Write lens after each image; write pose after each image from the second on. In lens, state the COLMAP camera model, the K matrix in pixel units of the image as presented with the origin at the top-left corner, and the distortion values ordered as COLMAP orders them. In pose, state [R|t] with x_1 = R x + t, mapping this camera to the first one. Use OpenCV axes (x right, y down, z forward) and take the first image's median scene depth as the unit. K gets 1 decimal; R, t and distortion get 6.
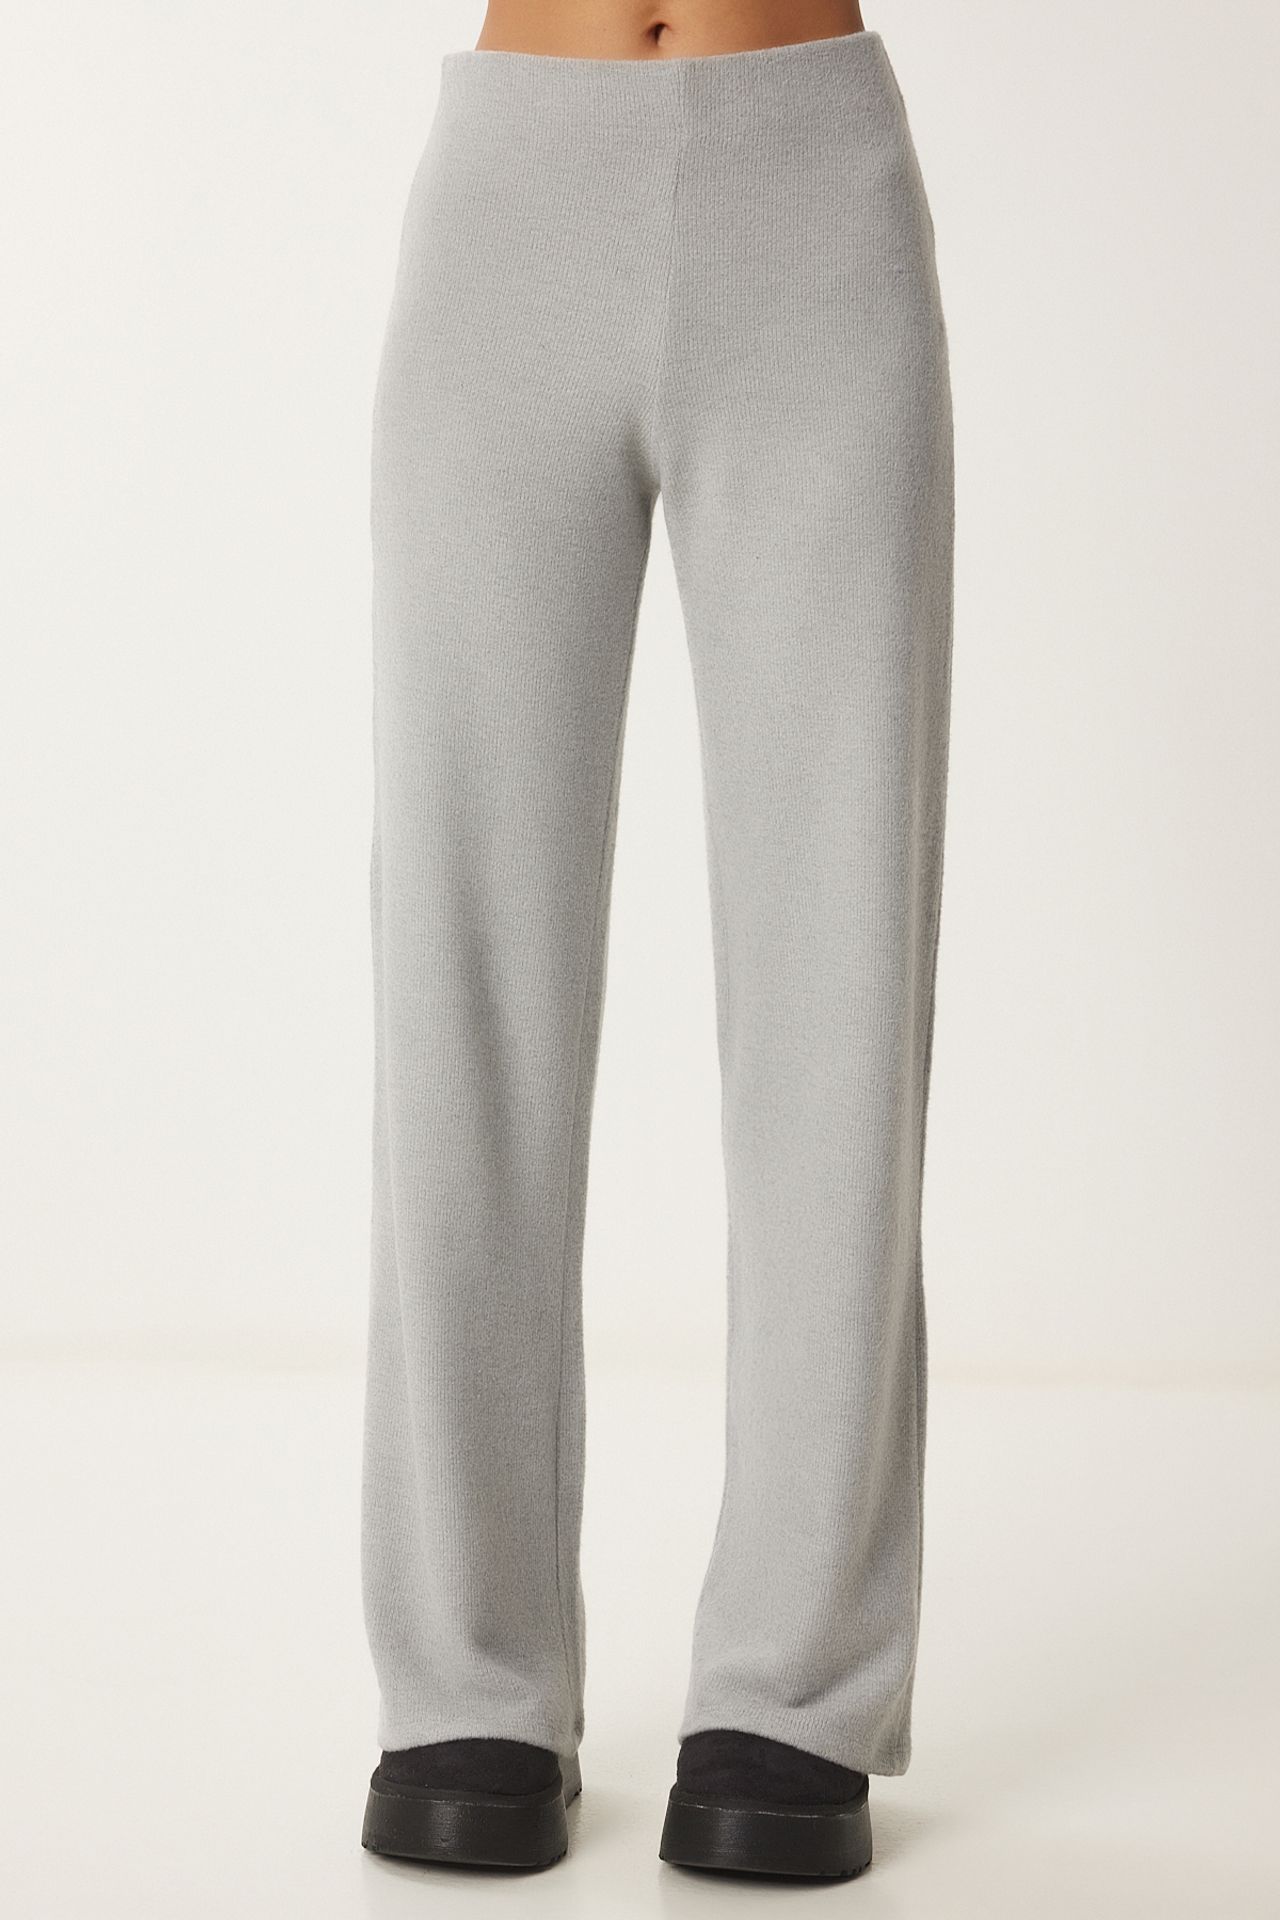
lens RADIAL K [[3763.3, 0, 640.0], [0, 3763.3, 960.0], [0, 0, 1]] dist [-0.003710, 0.129930]
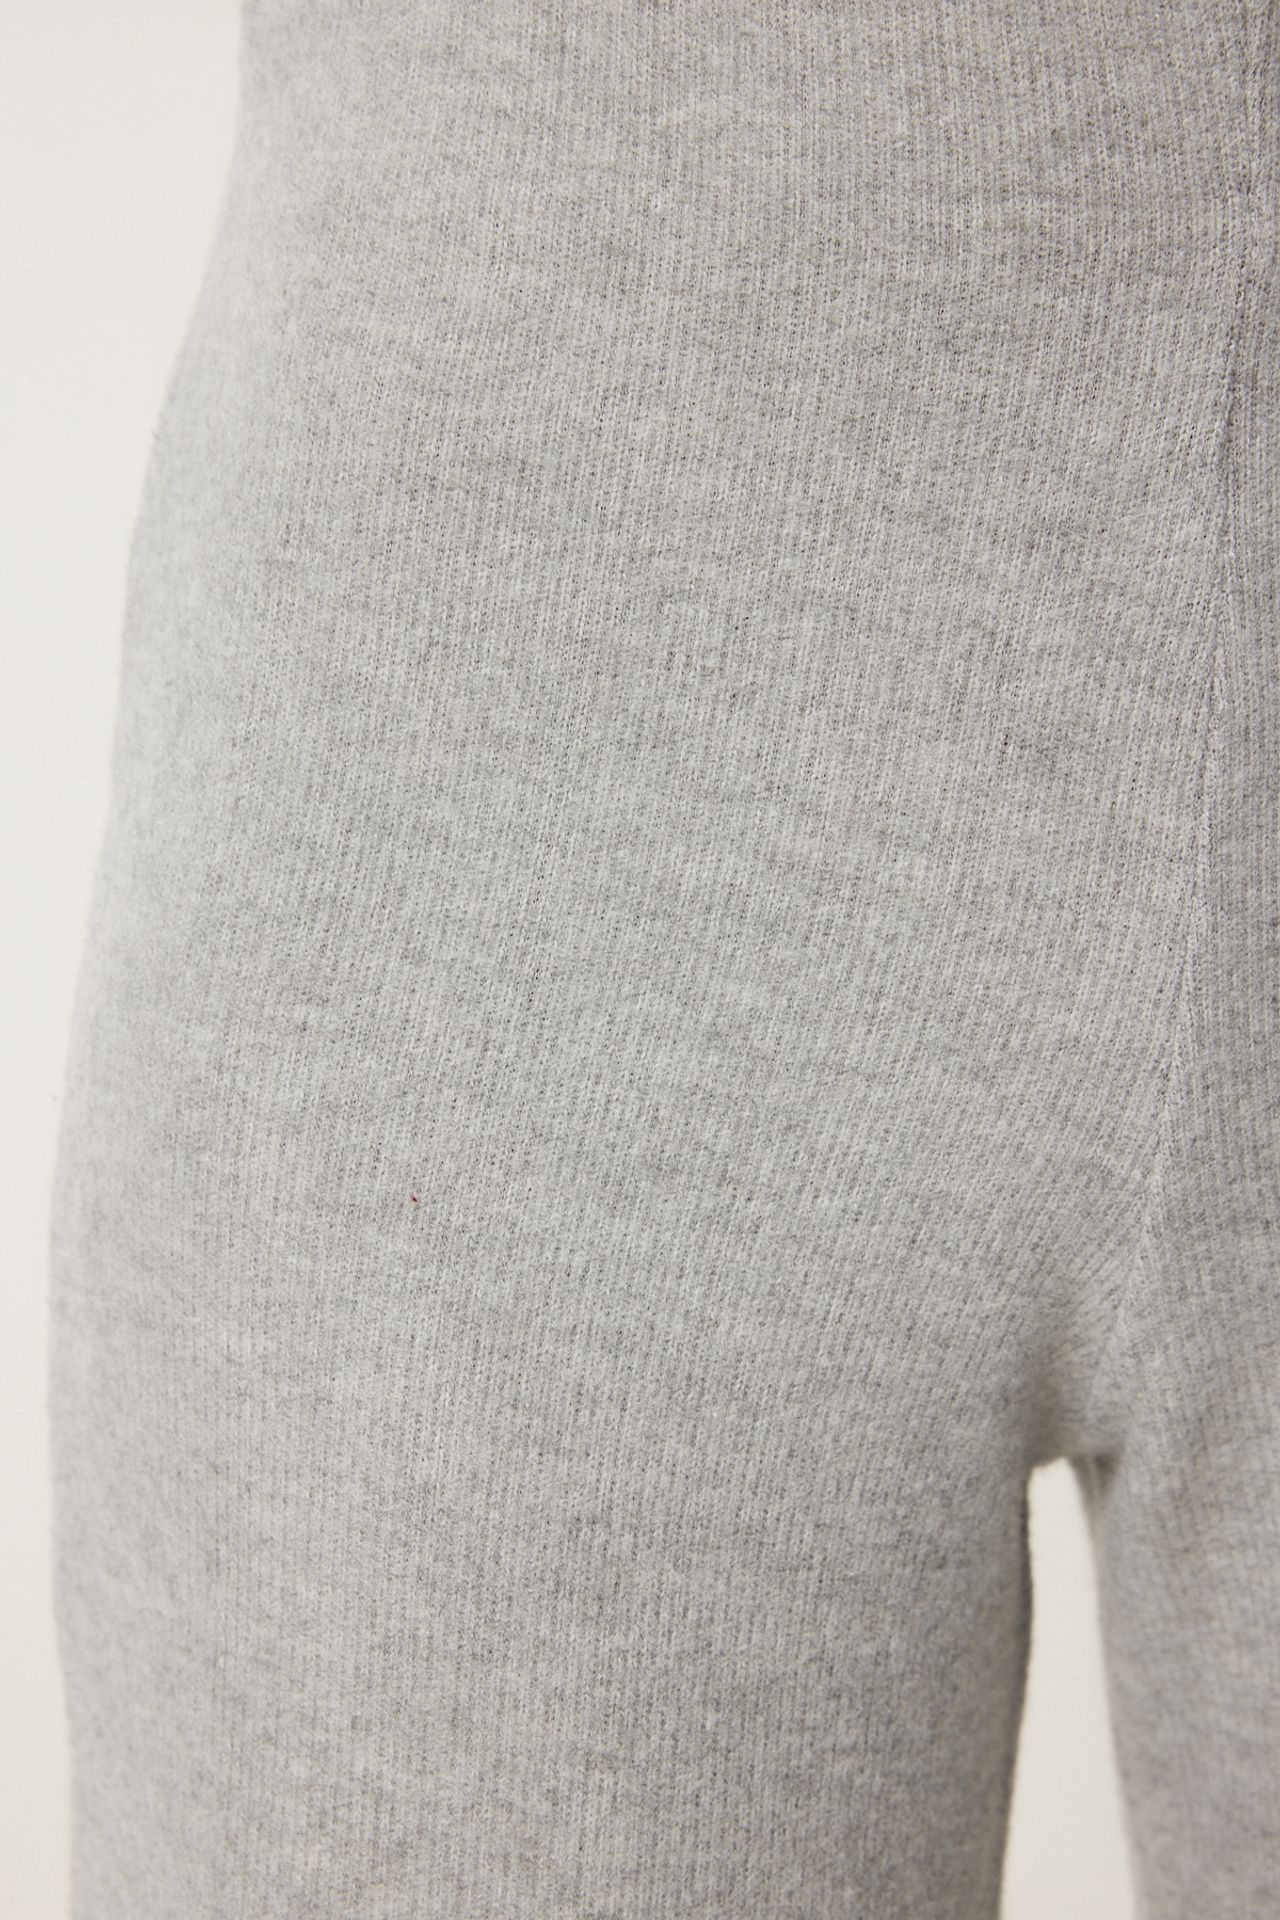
lens RADIAL K [[3493.7, 0, 640.0], [0, 3493.7, 960.0], [0, 0, 1]] dist [0.000214, 0.189272]
pose [[0.987830, -0.046202, 0.148515, -0.067062], [0.052659, 0.997817, -0.039844, -0.158765], [-0.146350, 0.047180, 0.988107, 0.759289]]
